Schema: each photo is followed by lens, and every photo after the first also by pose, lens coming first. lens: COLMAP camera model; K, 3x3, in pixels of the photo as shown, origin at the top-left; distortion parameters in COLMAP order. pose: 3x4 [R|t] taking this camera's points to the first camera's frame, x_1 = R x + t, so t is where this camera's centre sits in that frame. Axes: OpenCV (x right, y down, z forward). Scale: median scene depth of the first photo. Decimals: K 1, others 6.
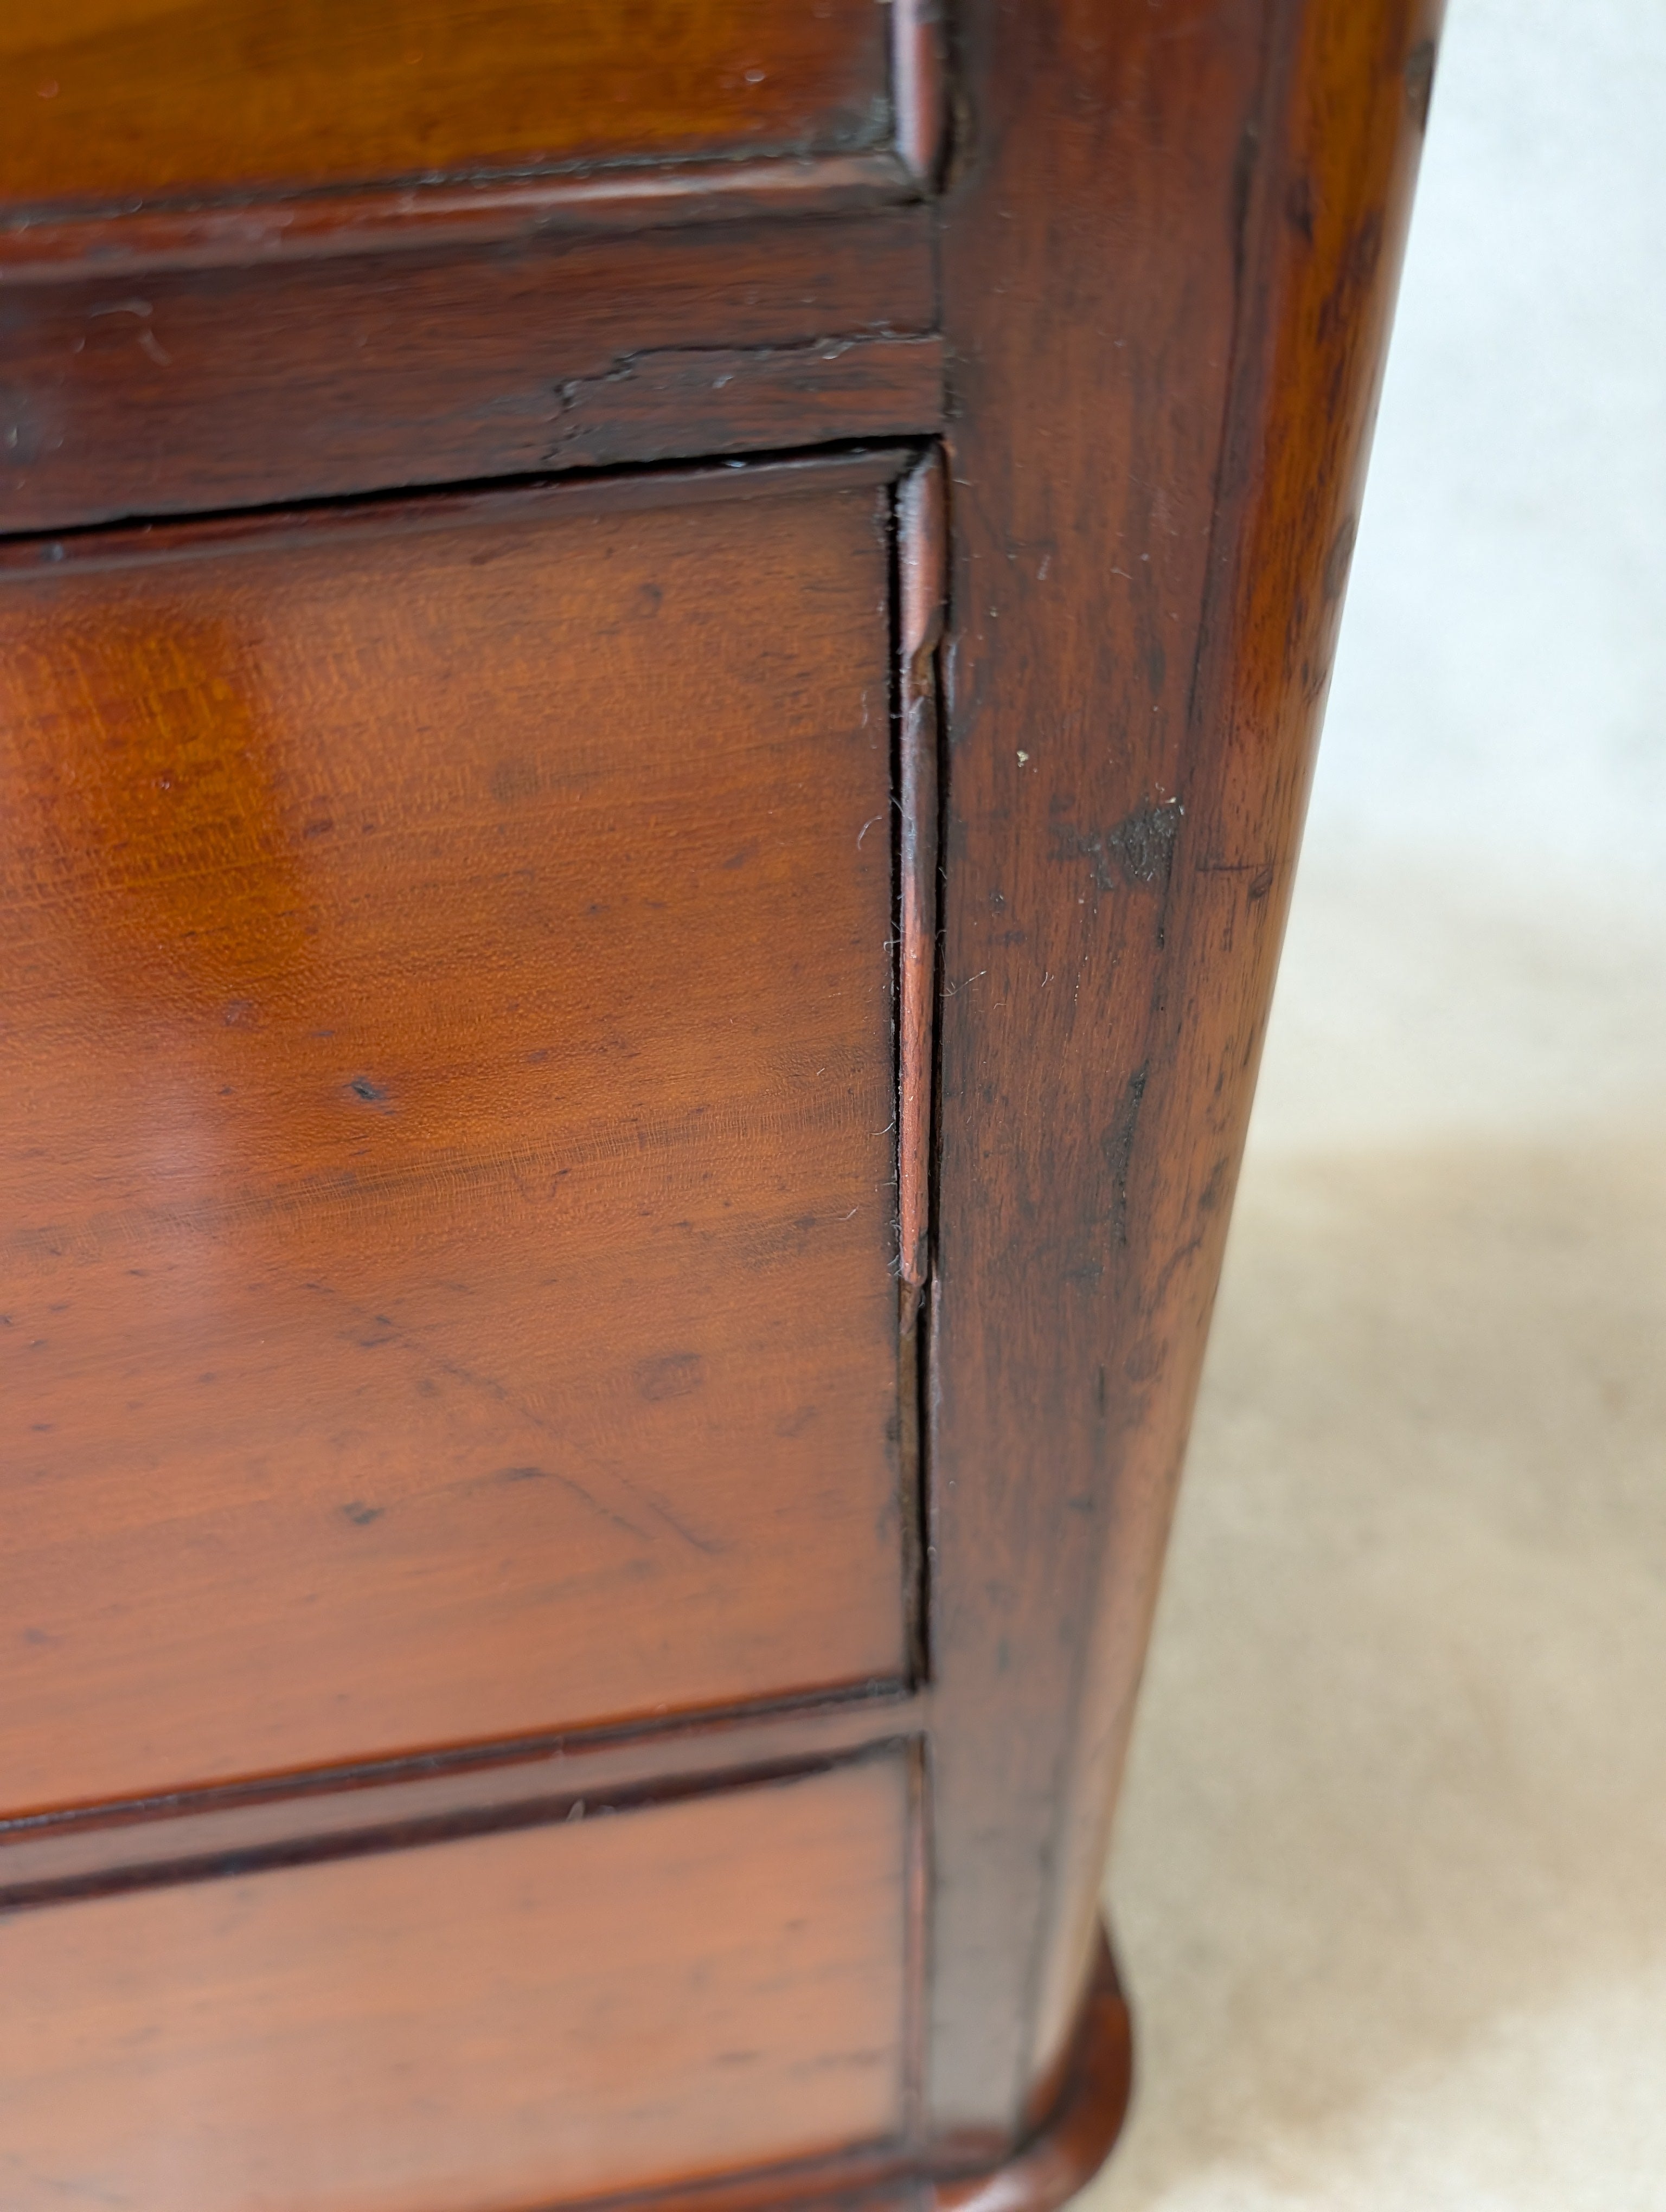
lens RADIAL K [[1682.5, 0, 833.0], [0, 1682.5, 1106.0], [0, 0, 1]] dist [-0.009494, -0.003497]
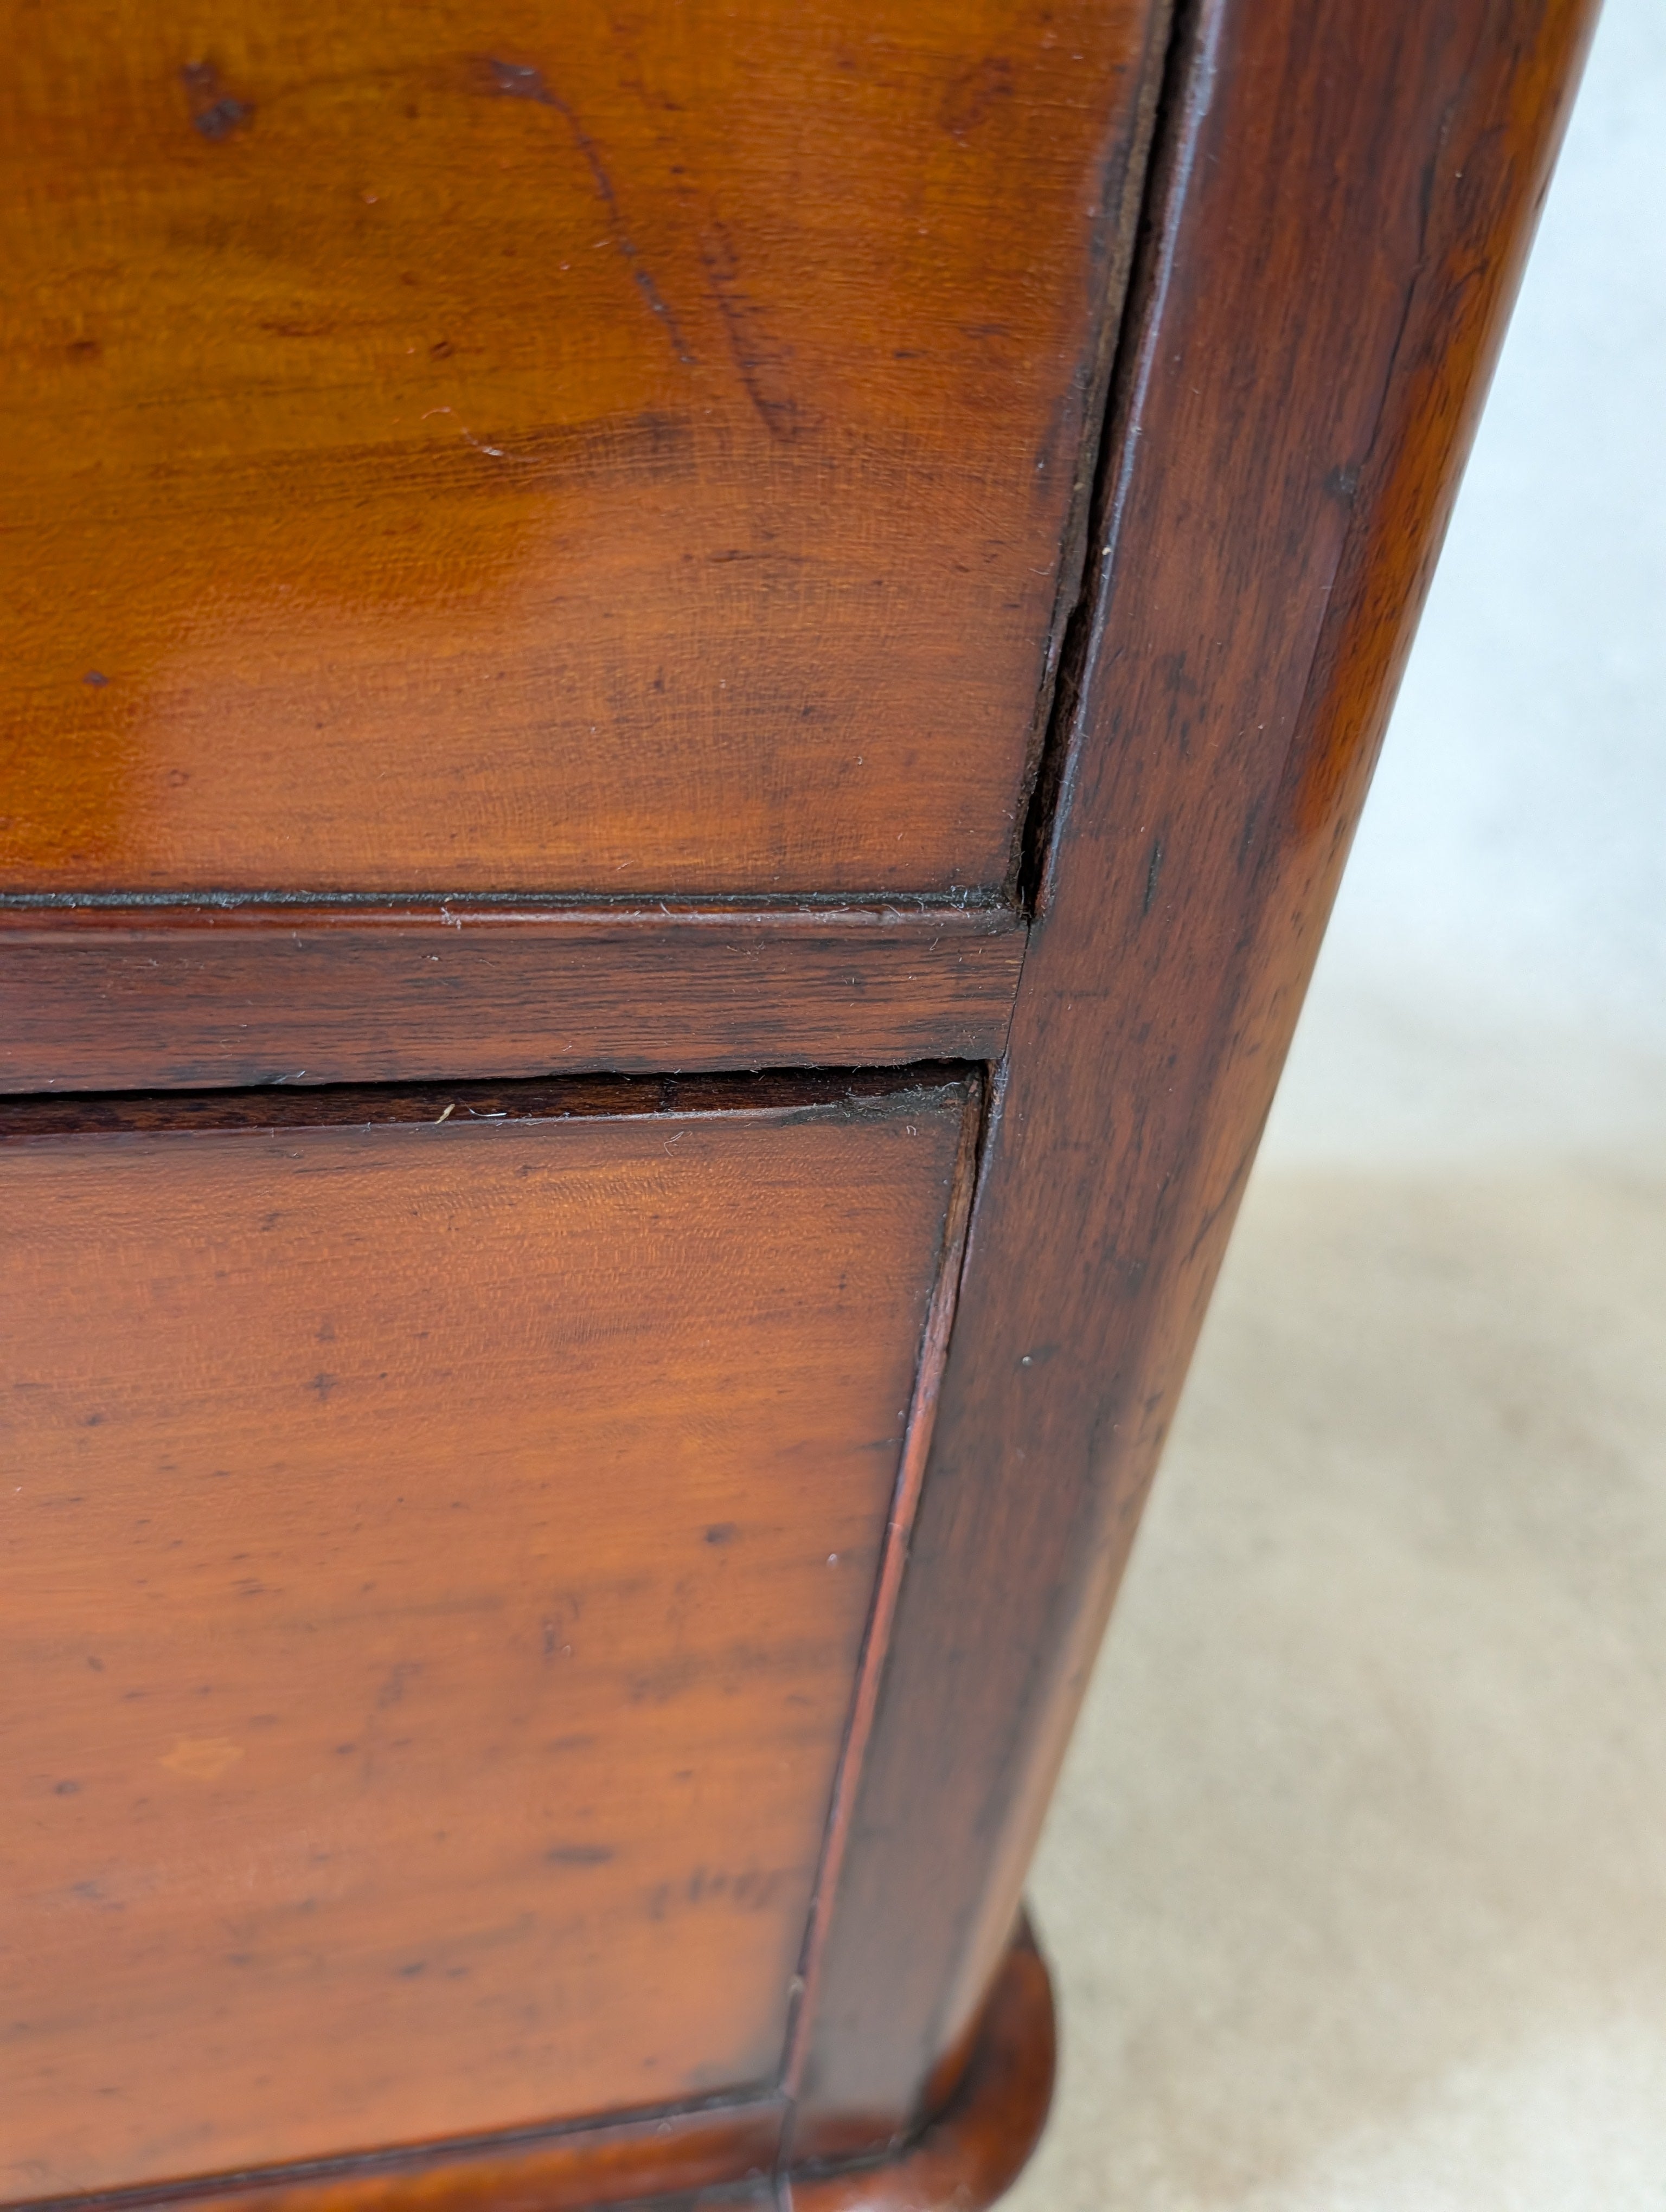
lens RADIAL K [[1650.5, 0, 833.0], [0, 1650.5, 1106.0], [0, 0, 1]] dist [-0.014214, -0.000233]
pose [[0.986975, 0.095785, 0.129251, -0.052704], [-0.071016, 0.980318, -0.184208, 0.300748], [-0.144351, 0.172630, 0.974352, 0.225220]]
